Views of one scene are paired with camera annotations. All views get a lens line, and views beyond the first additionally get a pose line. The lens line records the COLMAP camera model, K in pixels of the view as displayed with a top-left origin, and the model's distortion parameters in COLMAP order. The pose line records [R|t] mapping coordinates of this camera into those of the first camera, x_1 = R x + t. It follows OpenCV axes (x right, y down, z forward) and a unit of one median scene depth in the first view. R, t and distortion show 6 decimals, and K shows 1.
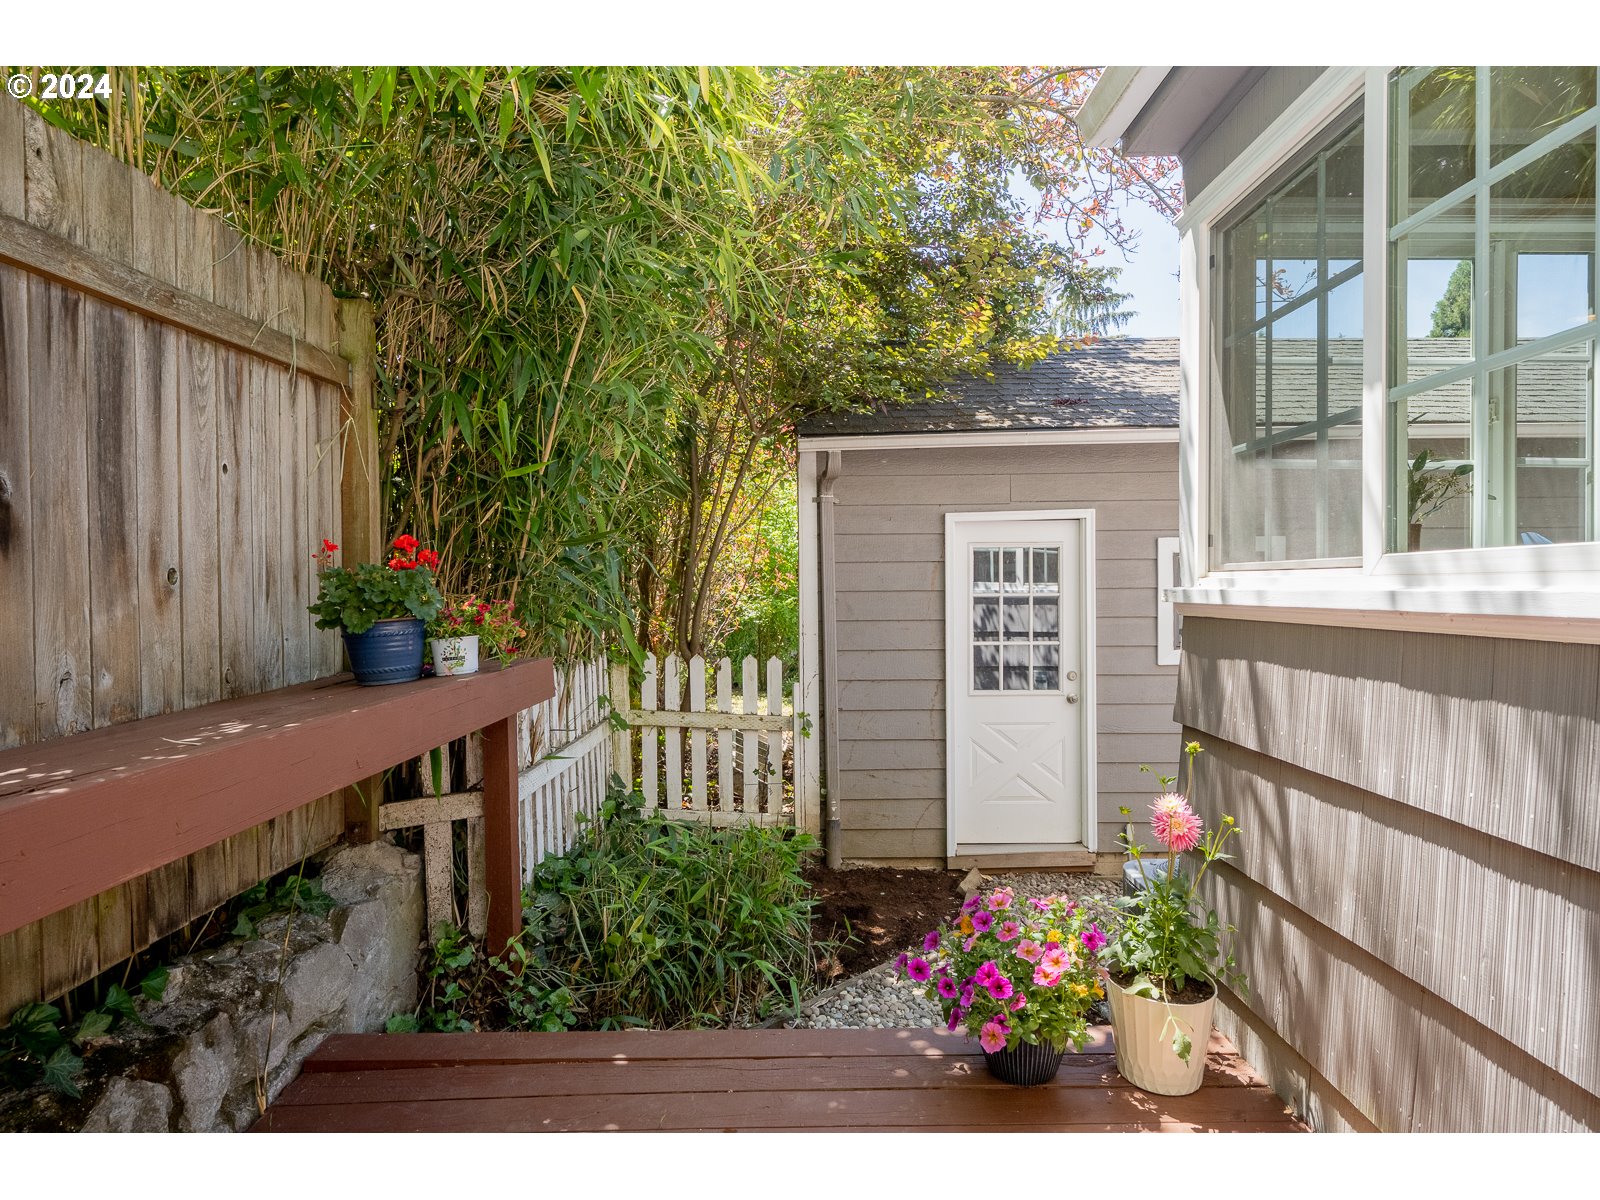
lens RADIAL K [[1100.4, 0, 820.4], [0, 1100.4, 606.4], [0, 0, 1]] dist [0.008071, -0.000590]
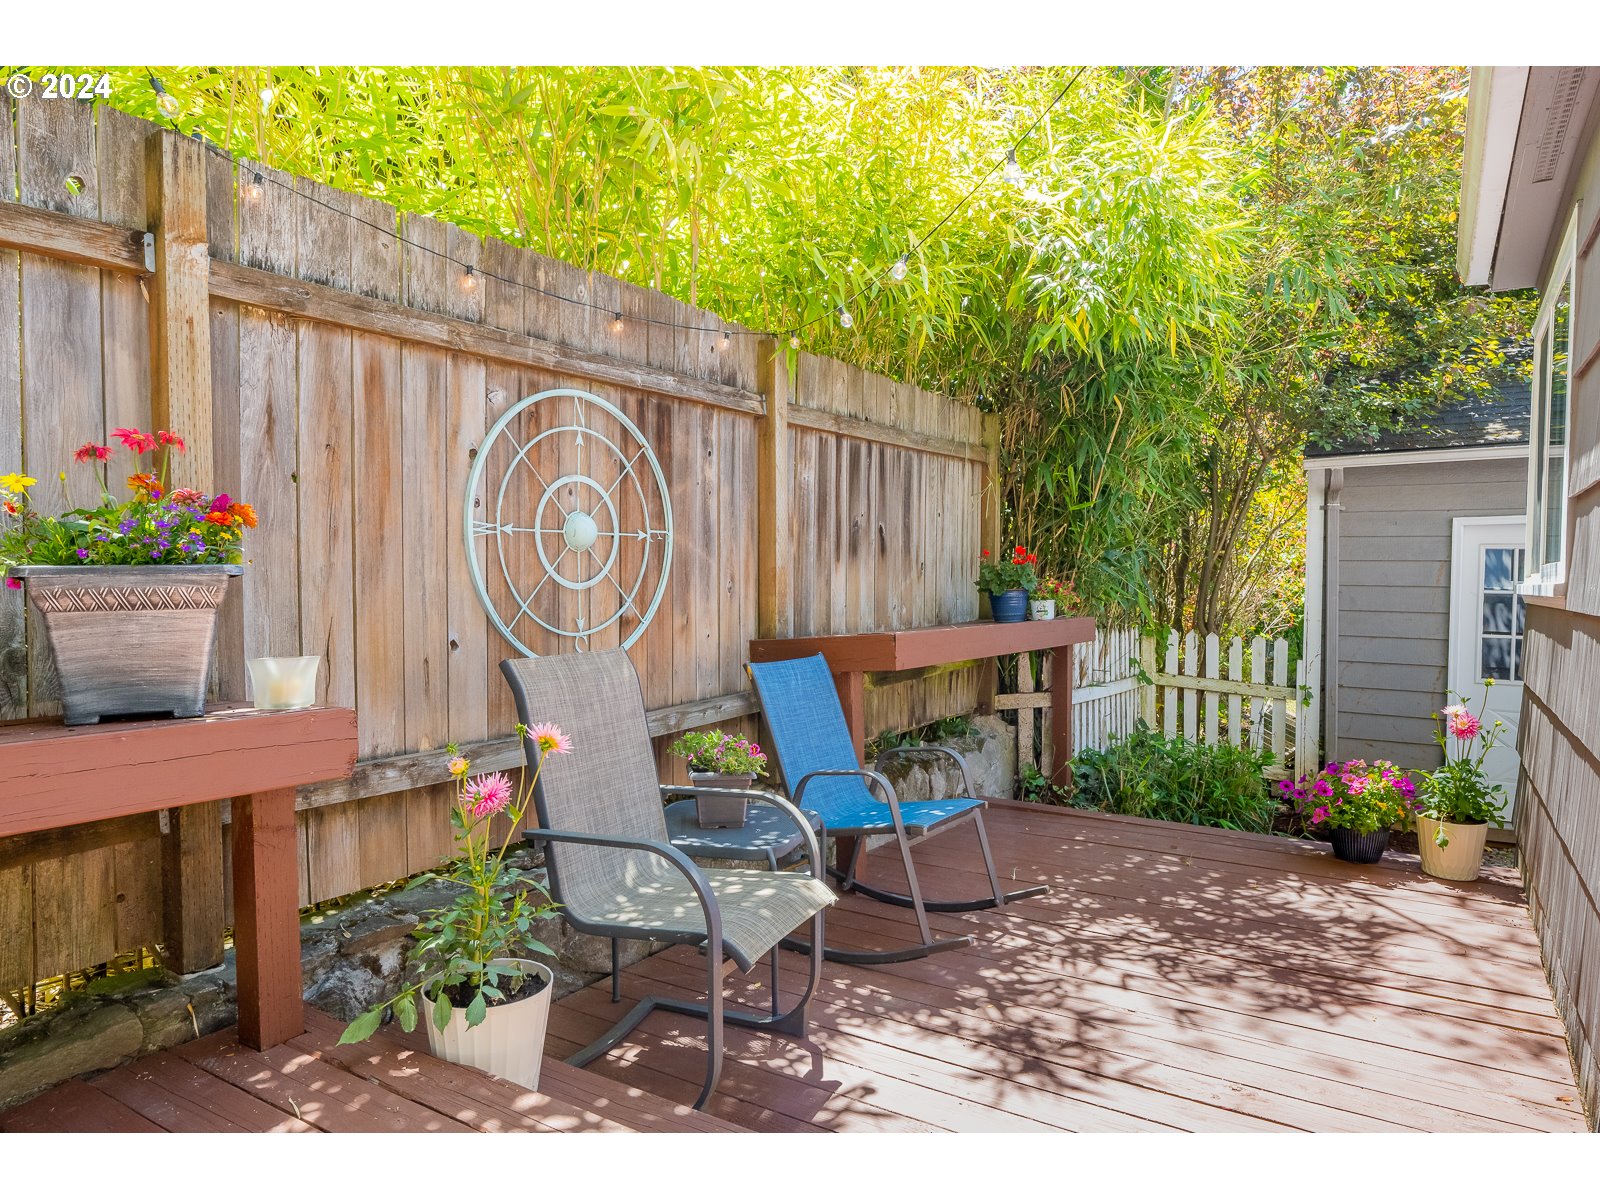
lens RADIAL K [[1100.4, 0, 820.4], [0, 1100.4, 606.4], [0, 0, 1]] dist [0.008071, -0.000590]
pose [[0.881849, 0.032780, -0.470392, 0.171476], [-0.029196, 0.999462, 0.014915, 0.016627], [0.470628, 0.000581, 0.882332, -0.656841]]
